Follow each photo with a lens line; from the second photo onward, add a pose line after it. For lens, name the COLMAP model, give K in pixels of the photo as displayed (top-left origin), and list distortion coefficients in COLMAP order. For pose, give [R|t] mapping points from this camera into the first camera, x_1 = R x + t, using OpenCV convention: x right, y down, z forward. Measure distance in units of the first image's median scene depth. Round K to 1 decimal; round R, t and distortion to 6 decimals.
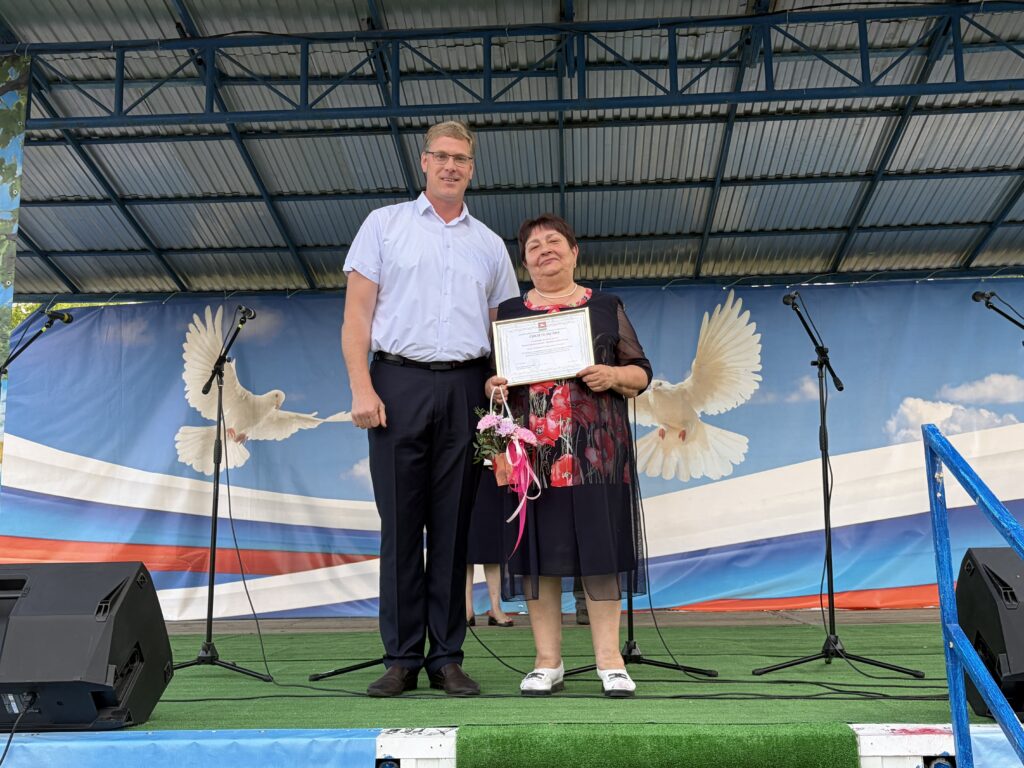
lens RADIAL K [[1107.2, 0, 510.3], [0, 1107.2, 402.3], [0, 0, 1]] dist [0.029824, -0.033282]
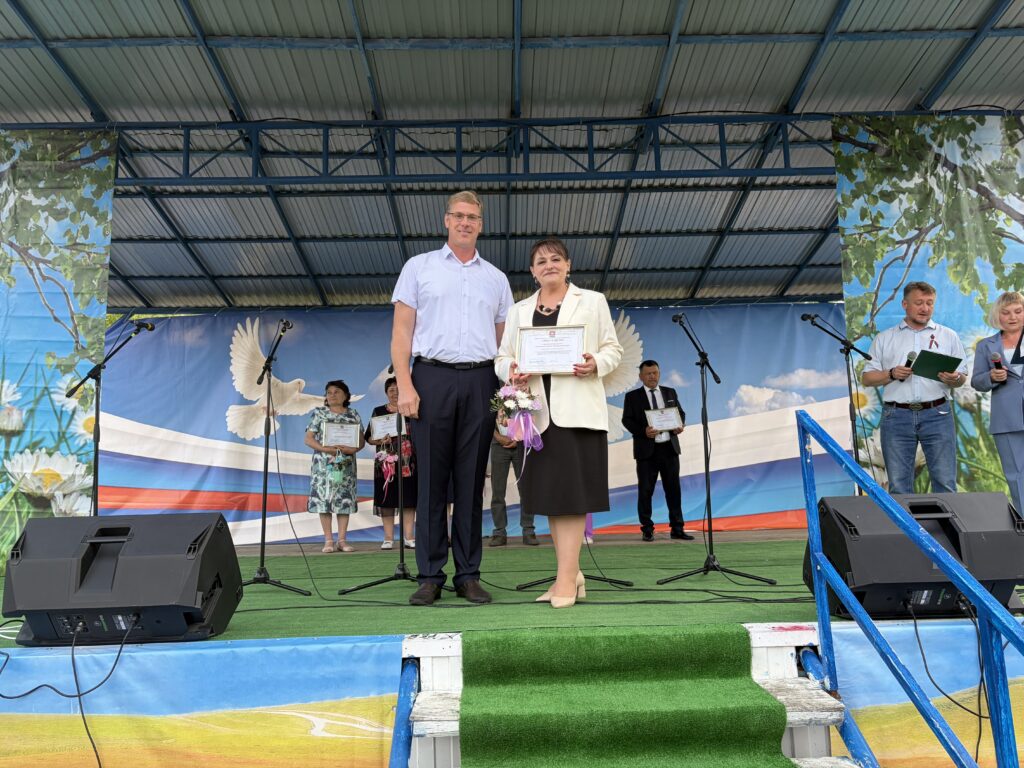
lens RADIAL K [[767.5, 0, 514.5], [0, 767.5, 393.3], [0, 0, 1]] dist [0.018970, -0.003549]
pose [[0.996795, 0.001253, 0.079993, -0.025647], [-0.002111, 0.999941, 0.010644, -0.004729], [-0.079975, -0.010779, 0.996739, 0.025365]]
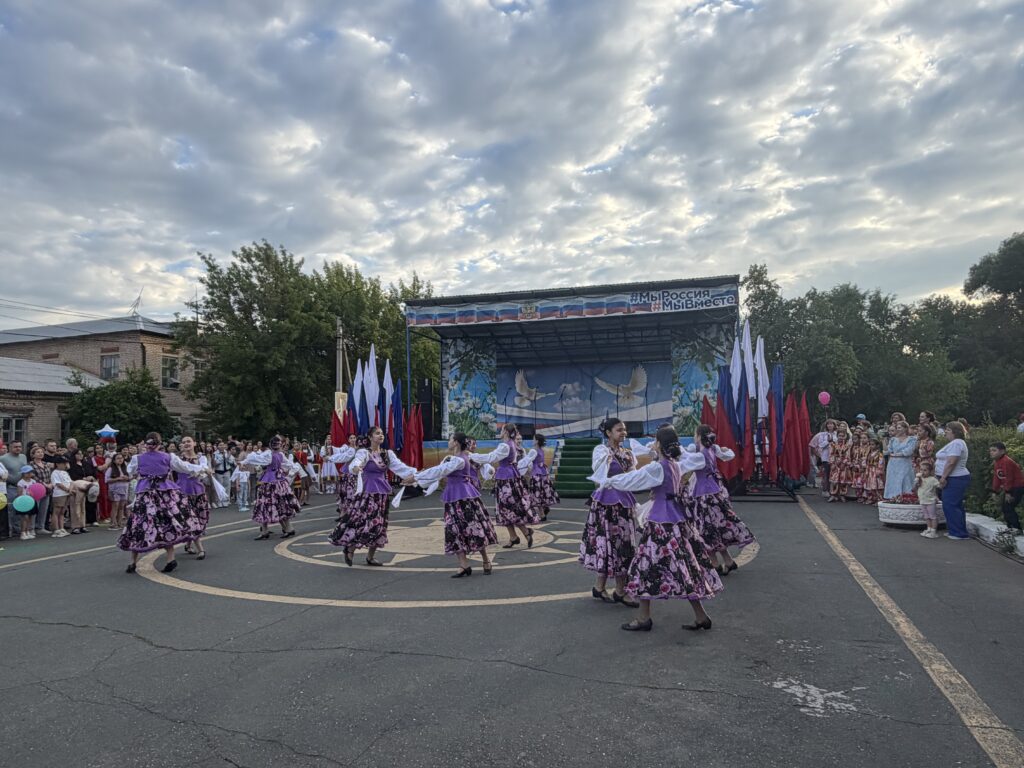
lens RADIAL K [[713.8, 0, 497.9], [0, 713.8, 385.6], [0, 0, 1]] dist [0.002053, 0.000467]
pose [[0.976440, -0.015934, -0.215200, 0.343126], [0.031202, 0.997215, 0.067740, -0.295292], [0.213521, -0.072859, 0.974218, -2.445124]]
